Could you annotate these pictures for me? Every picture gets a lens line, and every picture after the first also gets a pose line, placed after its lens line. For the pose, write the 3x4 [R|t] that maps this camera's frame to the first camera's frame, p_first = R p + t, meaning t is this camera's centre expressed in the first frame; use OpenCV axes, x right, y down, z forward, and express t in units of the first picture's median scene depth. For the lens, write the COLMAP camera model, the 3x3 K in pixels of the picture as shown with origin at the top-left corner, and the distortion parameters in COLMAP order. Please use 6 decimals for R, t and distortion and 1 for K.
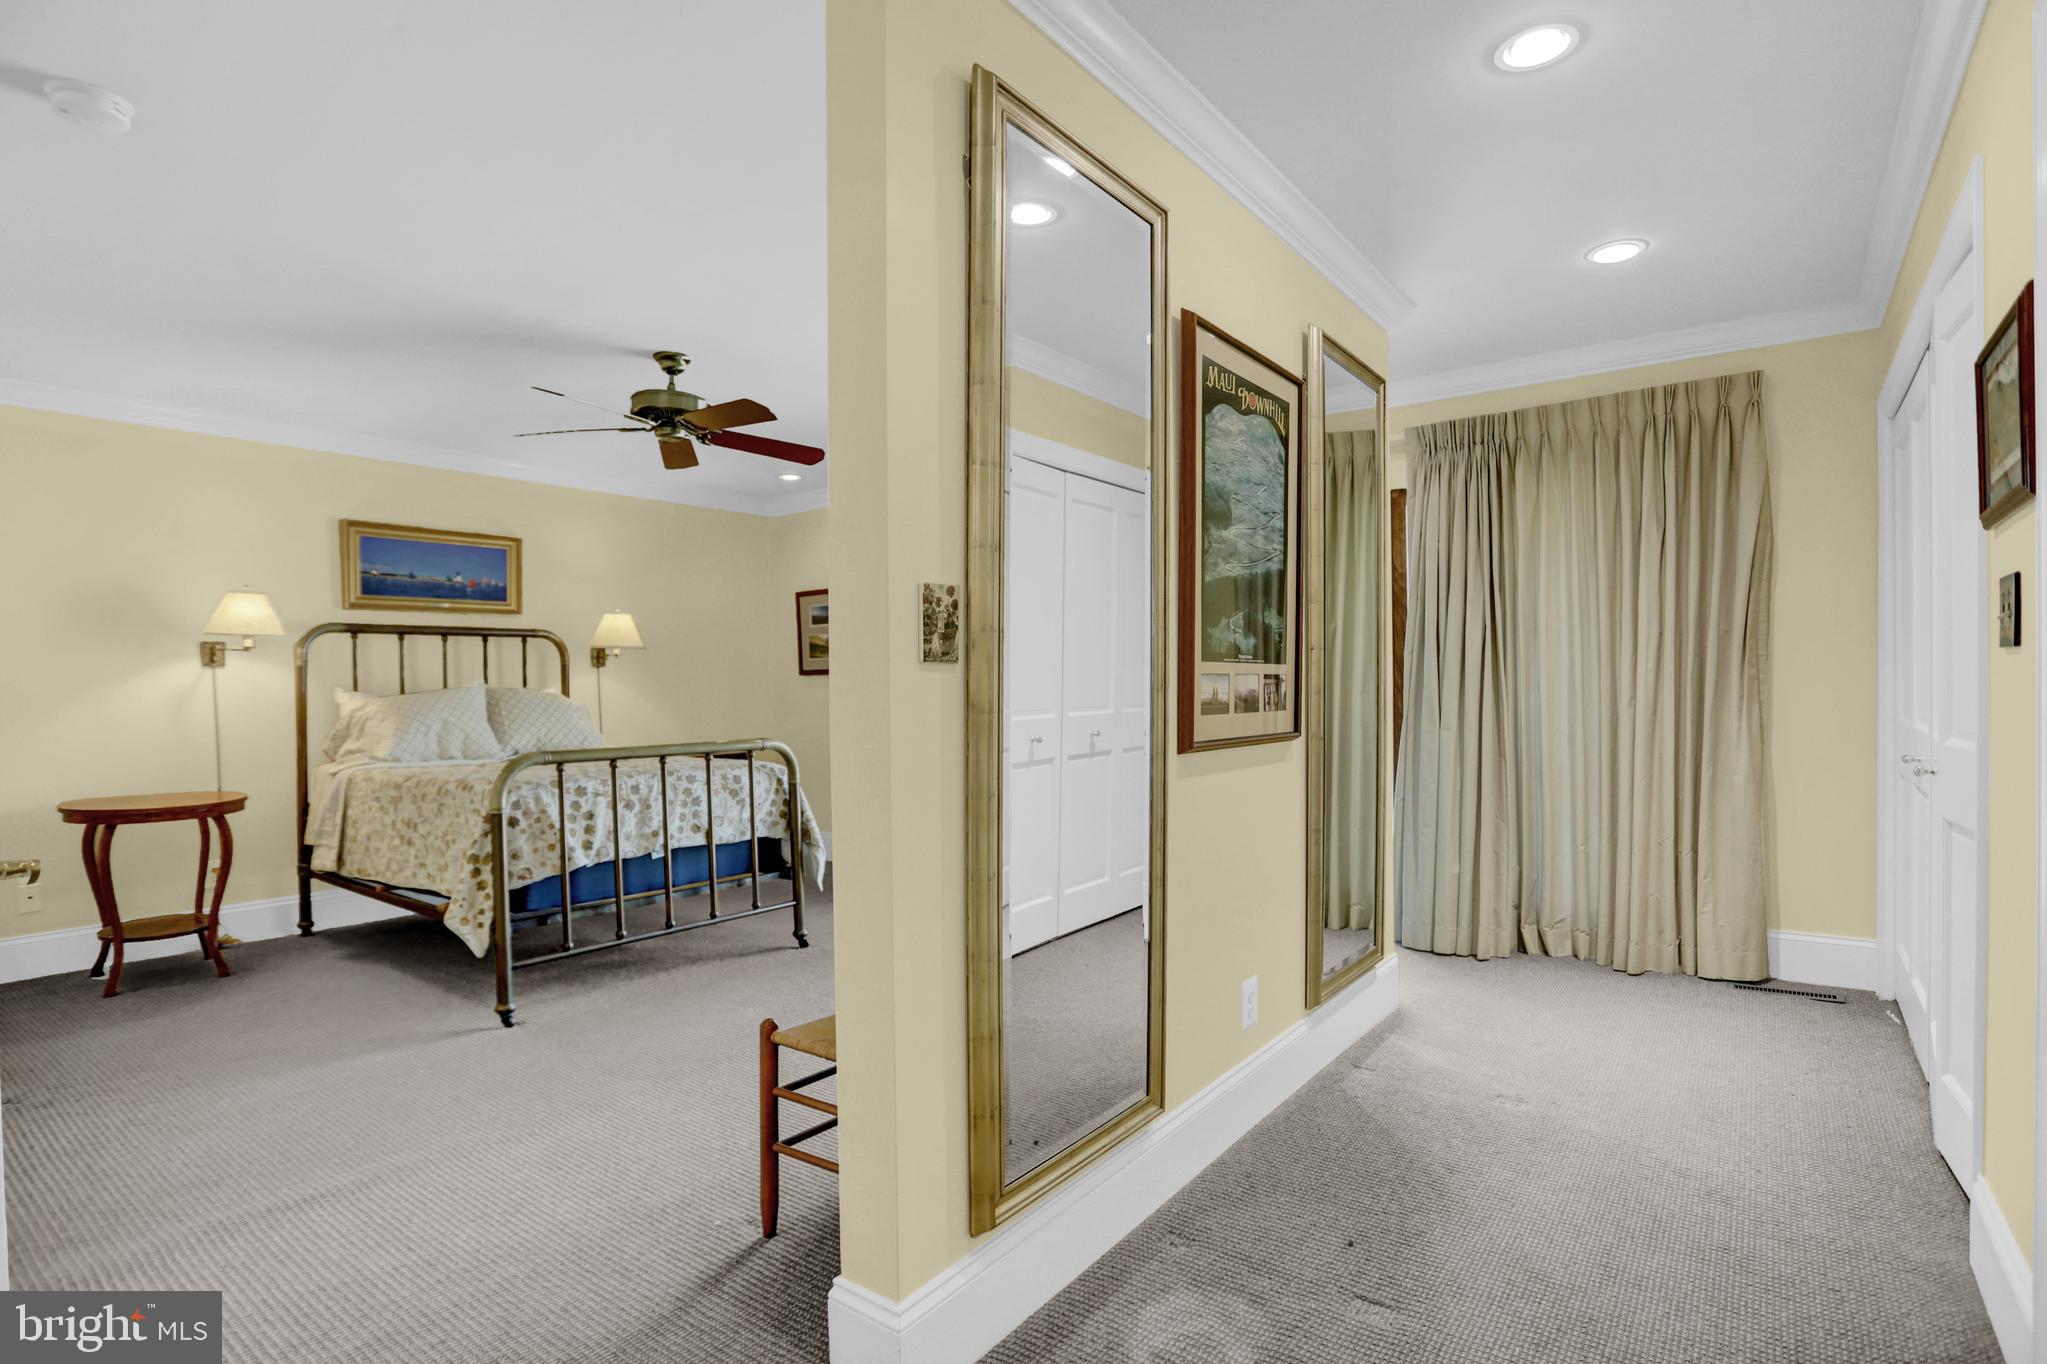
lens RADIAL K [[999.6, 0, 952.5], [0, 999.6, 706.5], [0, 0, 1]] dist [-0.038558, 0.005417]
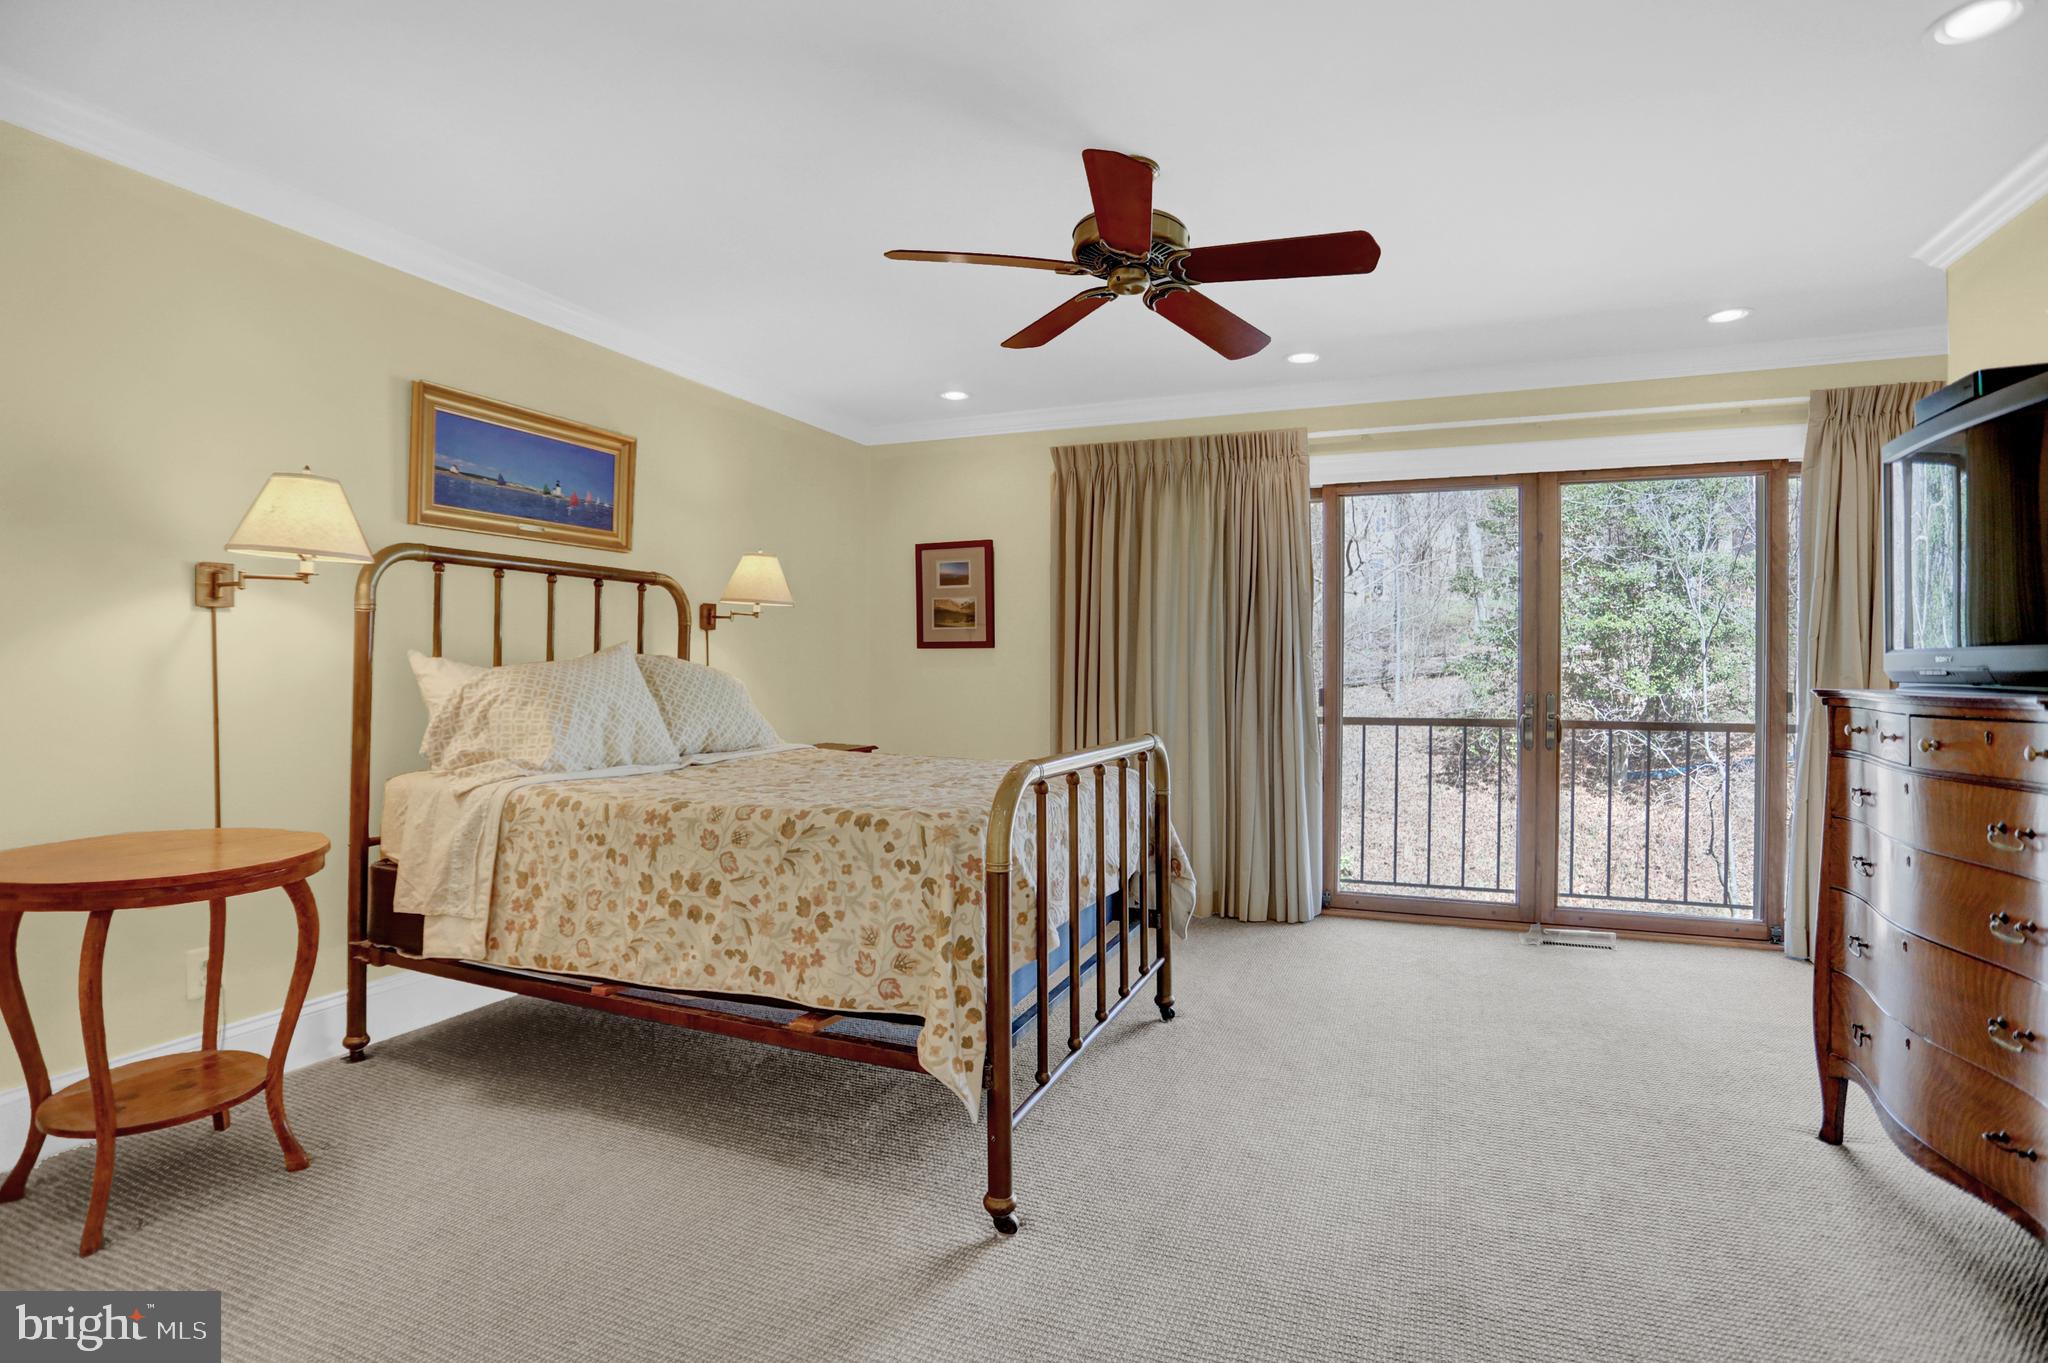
lens RADIAL K [[1000.1, 0, 1027.7], [0, 1000.1, 681.1], [0, 0, 1]] dist [-0.038558, 0.005417]
pose [[0.961509, 0.014734, 0.274378, -0.430385], [-0.013067, 0.999883, -0.007903, 0.000482], [-0.274462, 0.004013, 0.961590, 0.307311]]
